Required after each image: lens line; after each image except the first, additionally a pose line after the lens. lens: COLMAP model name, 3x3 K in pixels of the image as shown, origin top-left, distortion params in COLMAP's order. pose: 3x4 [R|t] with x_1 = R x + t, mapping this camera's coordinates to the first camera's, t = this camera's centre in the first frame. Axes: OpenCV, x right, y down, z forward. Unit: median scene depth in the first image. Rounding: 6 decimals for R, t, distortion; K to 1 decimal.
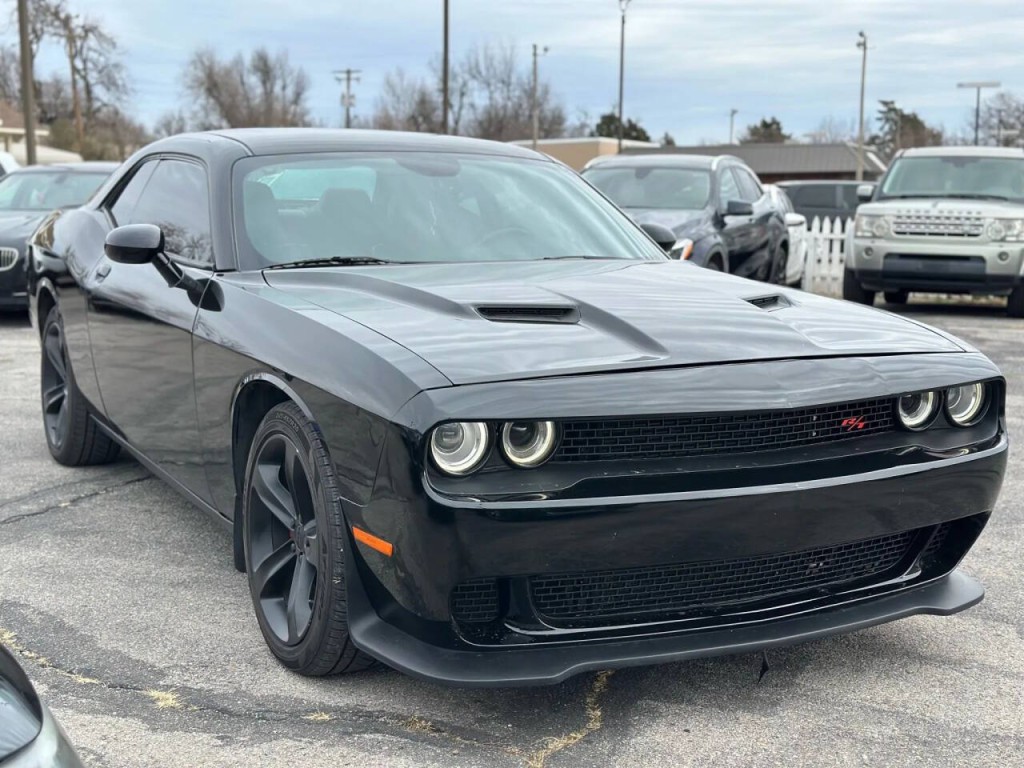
lens RADIAL K [[1484.2, 0, 507.2], [0, 1484.2, 387.4], [0, 0, 1]] dist [0.120485, 0.017983]
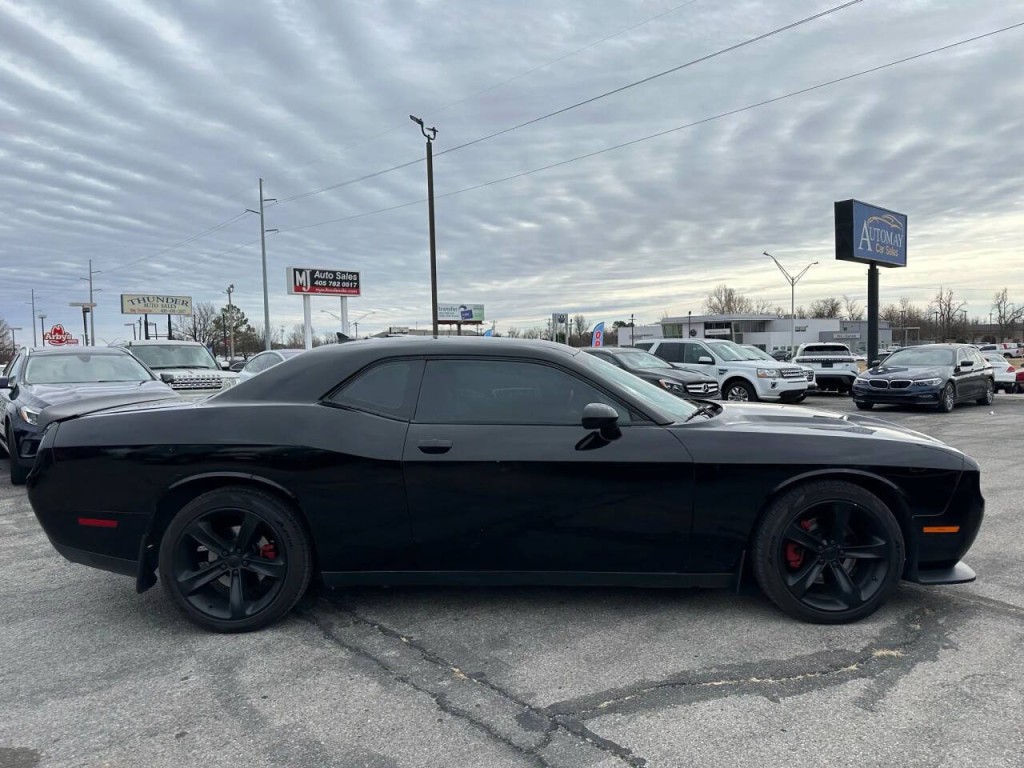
lens RADIAL K [[744.6, 0, 512.0], [0, 744.6, 384.0], [0, 0, 1]] dist [0.006186, 0.000409]
pose [[0.448767, -0.064686, 0.891304, -0.964715], [0.145636, 0.989337, -0.001527, -0.146463], [-0.881702, 0.130491, 0.453403, 0.764001]]
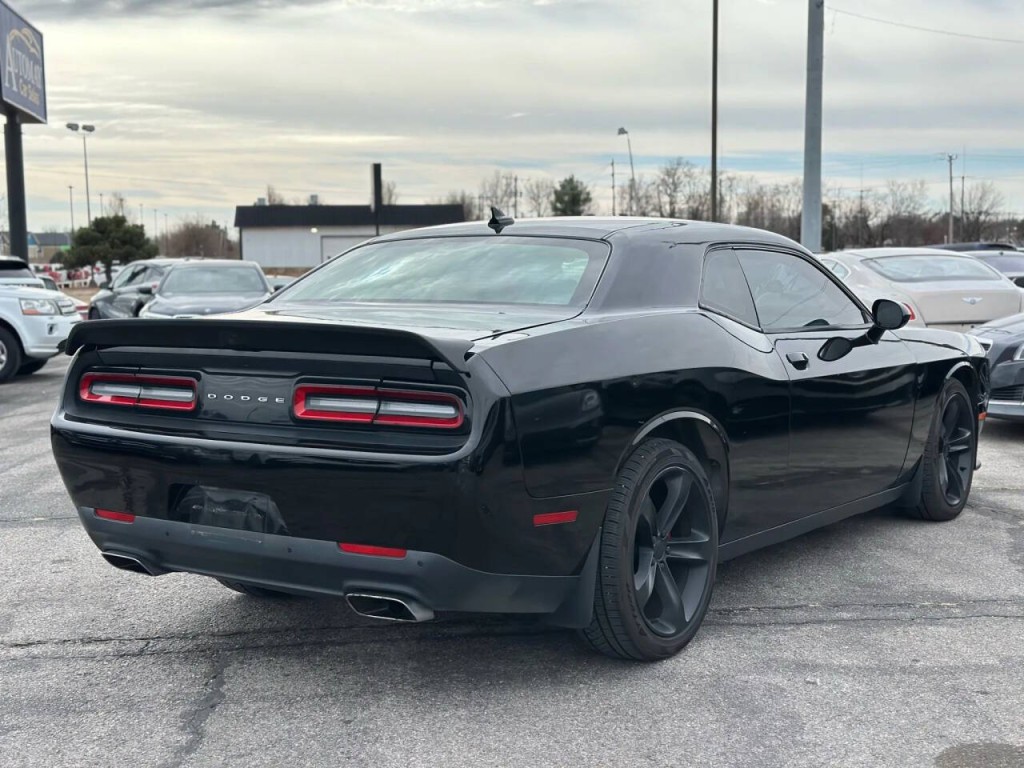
lens RADIAL K [[1484.2, 0, 507.2], [0, 1484.2, 387.4], [0, 0, 1]] dist [0.120485, 0.017983]
pose [[-0.487905, -0.084590, 0.868789, -1.239926], [0.129945, 0.977165, 0.168118, -0.299490], [-0.863171, 0.194920, -0.465771, 1.933641]]
